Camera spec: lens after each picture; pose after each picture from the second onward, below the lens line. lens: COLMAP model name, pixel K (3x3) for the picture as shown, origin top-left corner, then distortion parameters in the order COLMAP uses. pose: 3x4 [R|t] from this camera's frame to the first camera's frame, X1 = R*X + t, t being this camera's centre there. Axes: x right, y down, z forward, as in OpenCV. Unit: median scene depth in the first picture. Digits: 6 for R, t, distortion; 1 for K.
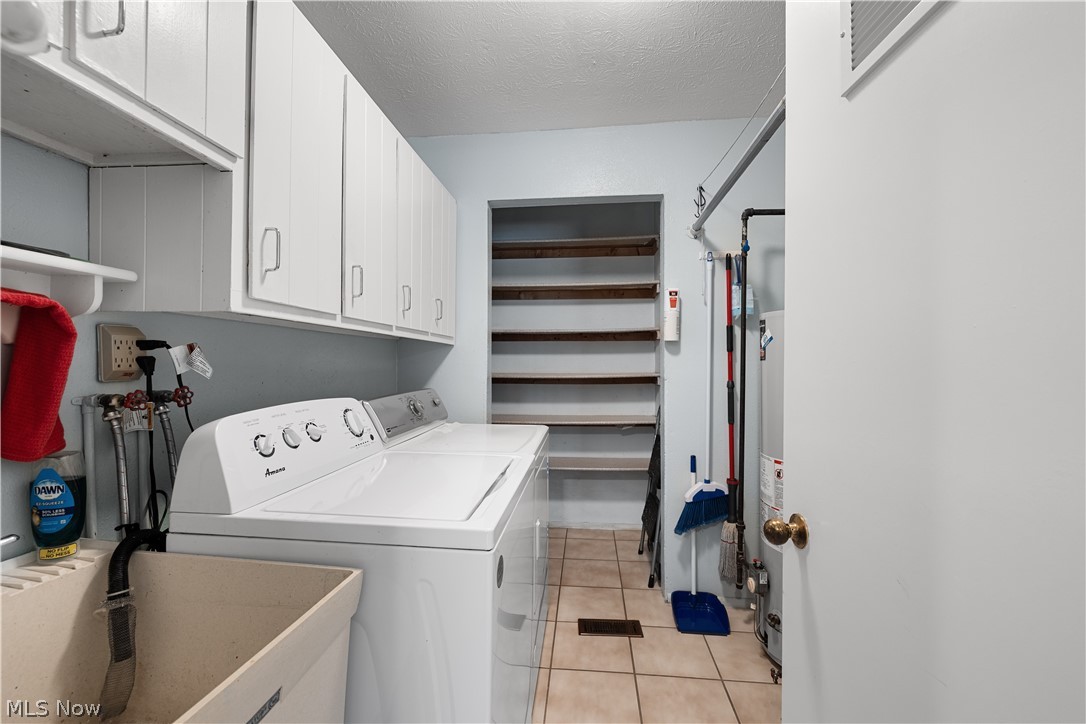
lens RADIAL K [[463.0, 0, 539.3], [0, 463.0, 360.7], [0, 0, 1]] dist [-0.001778, -0.000473]
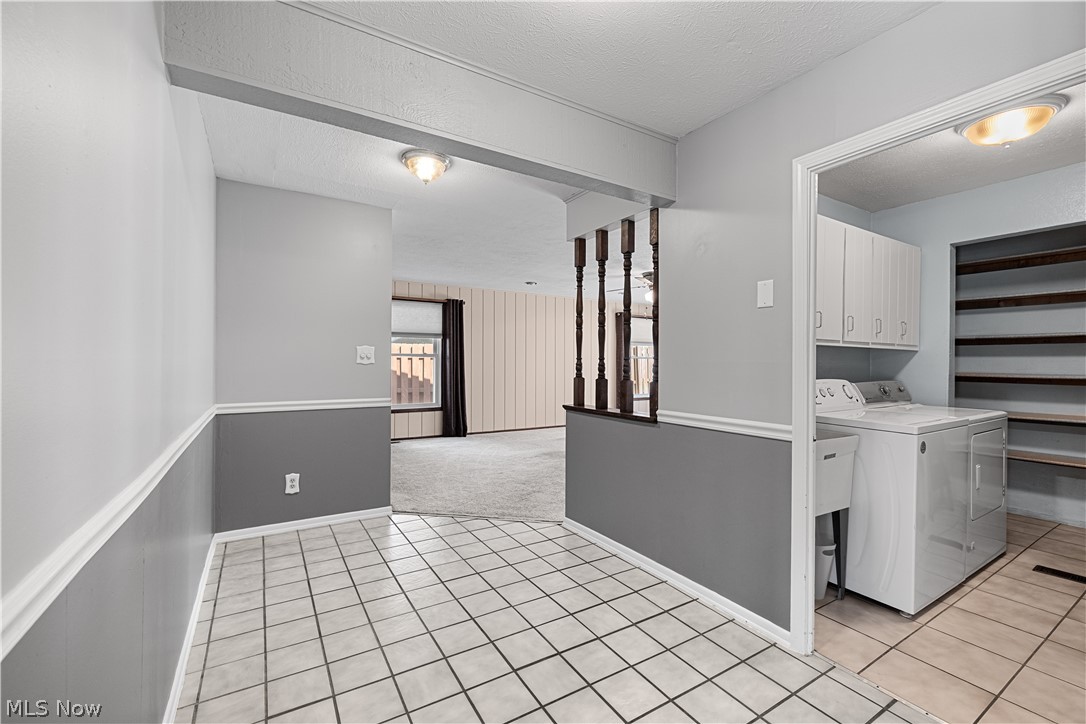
lens RADIAL K [[463.0, 0, 539.3], [0, 463.0, 360.7], [0, 0, 1]] dist [-0.001778, -0.000473]
pose [[0.611841, 0.003588, -0.790973, 0.255140], [-0.004061, 0.999991, 0.001395, -0.000861], [0.790970, 0.002359, 0.611850, -0.886581]]
